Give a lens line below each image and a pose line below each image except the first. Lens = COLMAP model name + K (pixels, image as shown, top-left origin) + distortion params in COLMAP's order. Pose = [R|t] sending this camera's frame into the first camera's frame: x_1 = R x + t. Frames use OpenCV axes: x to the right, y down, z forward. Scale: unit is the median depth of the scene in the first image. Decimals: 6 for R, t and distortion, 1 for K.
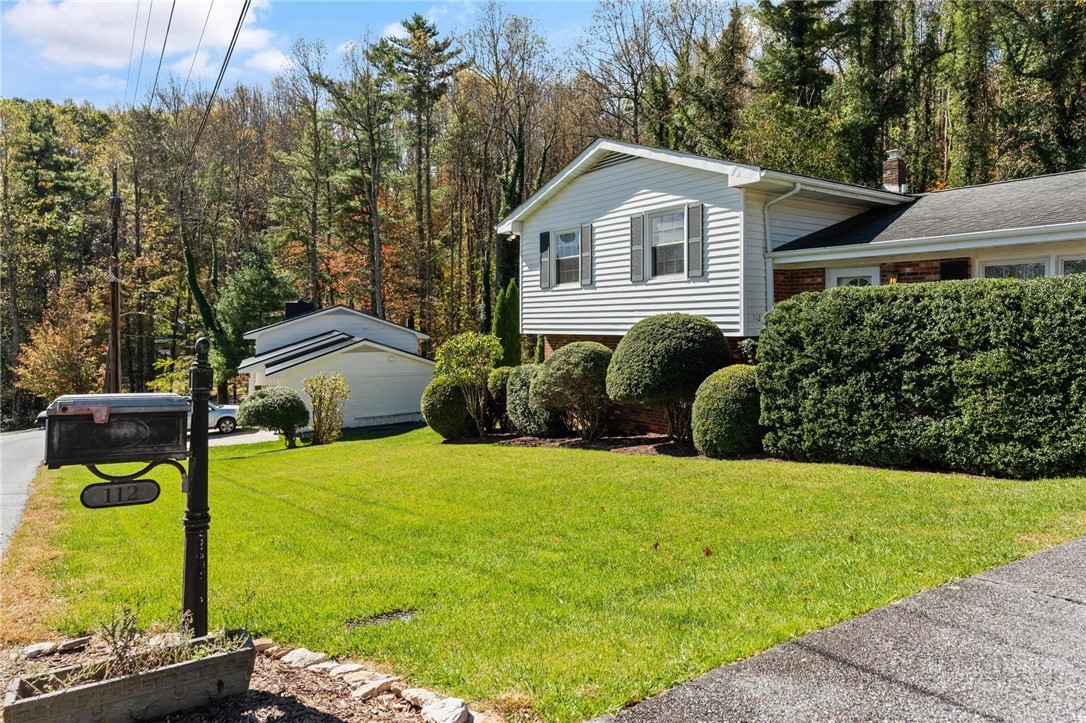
lens RADIAL K [[751.0, 0, 524.4], [0, 751.0, 313.8], [0, 0, 1]] dist [0.010789, 0.002219]
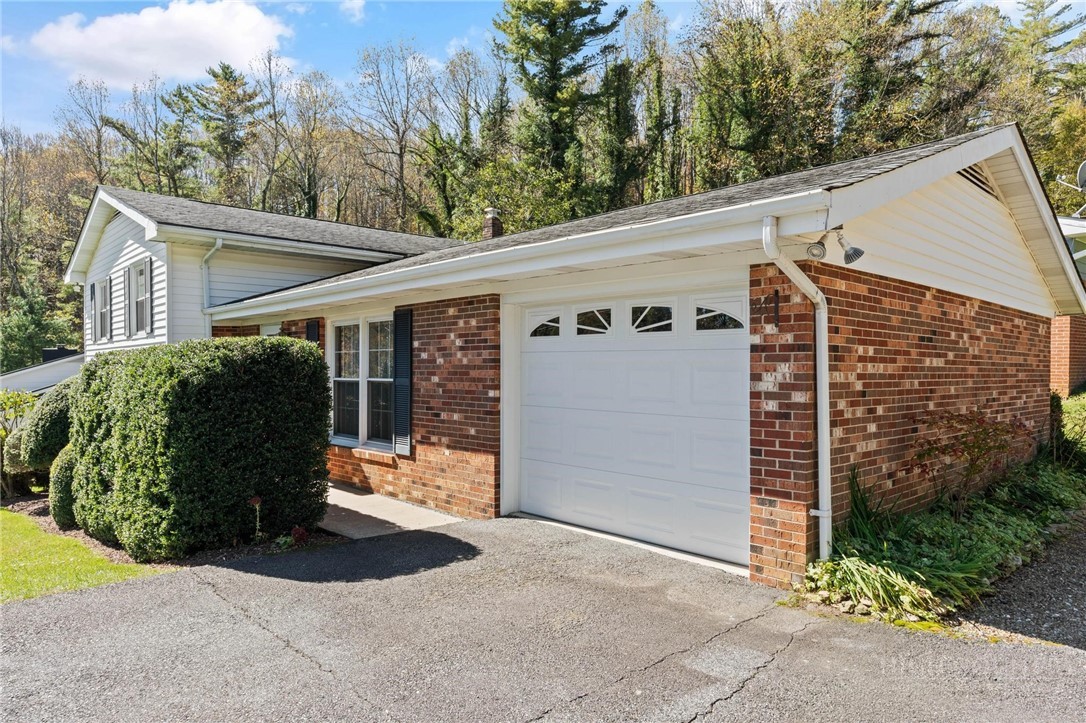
lens RADIAL K [[686.4, 0, 539.1], [0, 686.4, 365.8], [0, 0, 1]] dist [0.018121, 0.002214]
pose [[0.989264, -0.006528, 0.145994, 0.640970], [0.004103, 0.999849, 0.016900, -0.021837], [-0.146082, -0.016119, 0.989141, 0.052680]]
